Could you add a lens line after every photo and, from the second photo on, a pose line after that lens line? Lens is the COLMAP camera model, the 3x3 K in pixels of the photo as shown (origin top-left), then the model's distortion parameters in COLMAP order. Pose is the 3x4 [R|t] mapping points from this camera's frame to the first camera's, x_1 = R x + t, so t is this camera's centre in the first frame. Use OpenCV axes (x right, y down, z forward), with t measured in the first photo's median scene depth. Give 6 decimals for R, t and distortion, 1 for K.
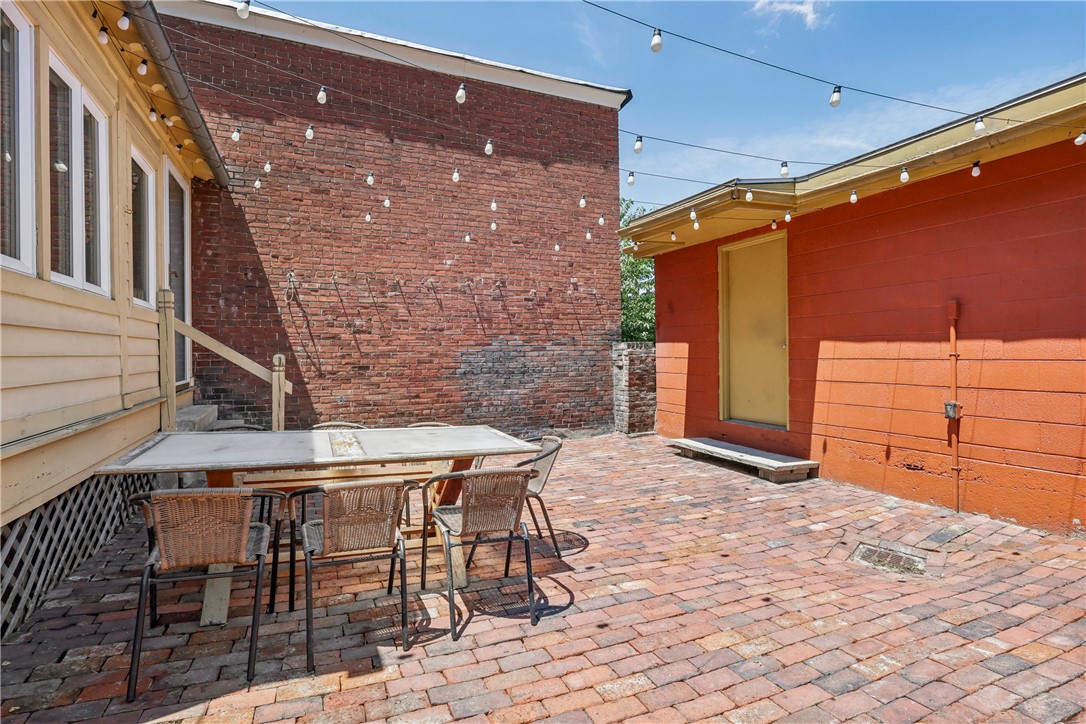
lens RADIAL K [[479.8, 0, 492.8], [0, 479.8, 361.3], [0, 0, 1]] dist [0.001808, 0.000200]
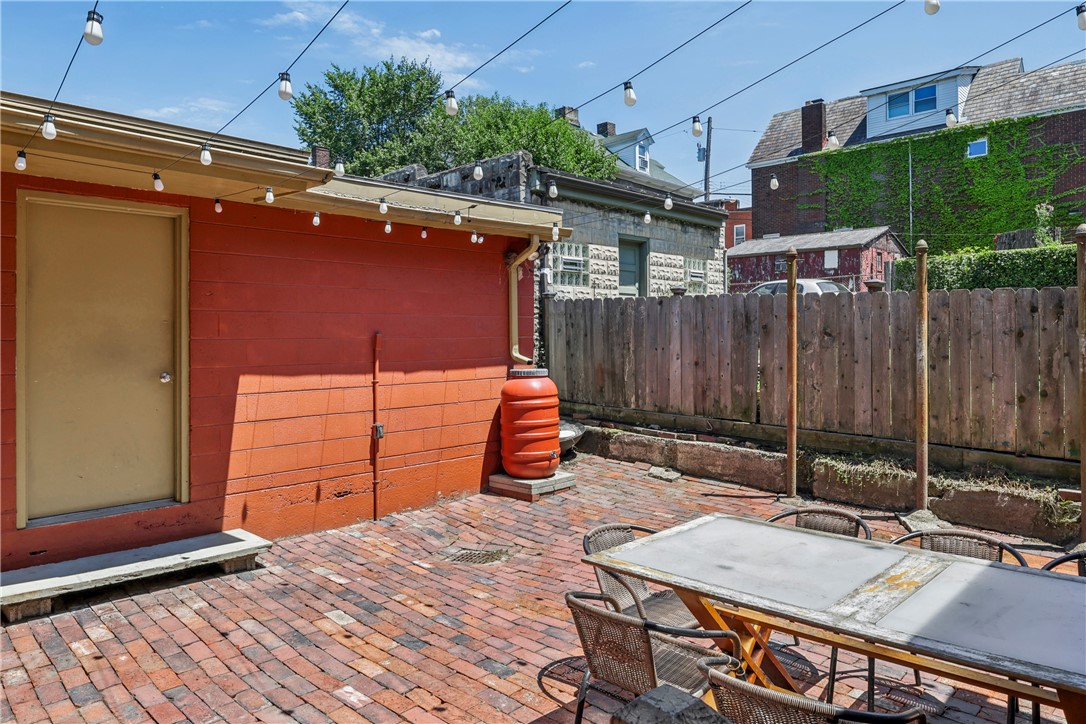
lens RADIAL K [[675.6, 0, 541.2], [0, 675.6, 334.6], [0, 0, 1]] dist [0.054092, 0.000281]
pose [[-0.397107, 0.004833, 0.917759, -0.660559], [0.007600, 0.999969, -0.001978, -0.119852], [-0.917741, 0.006189, -0.397132, 1.209235]]
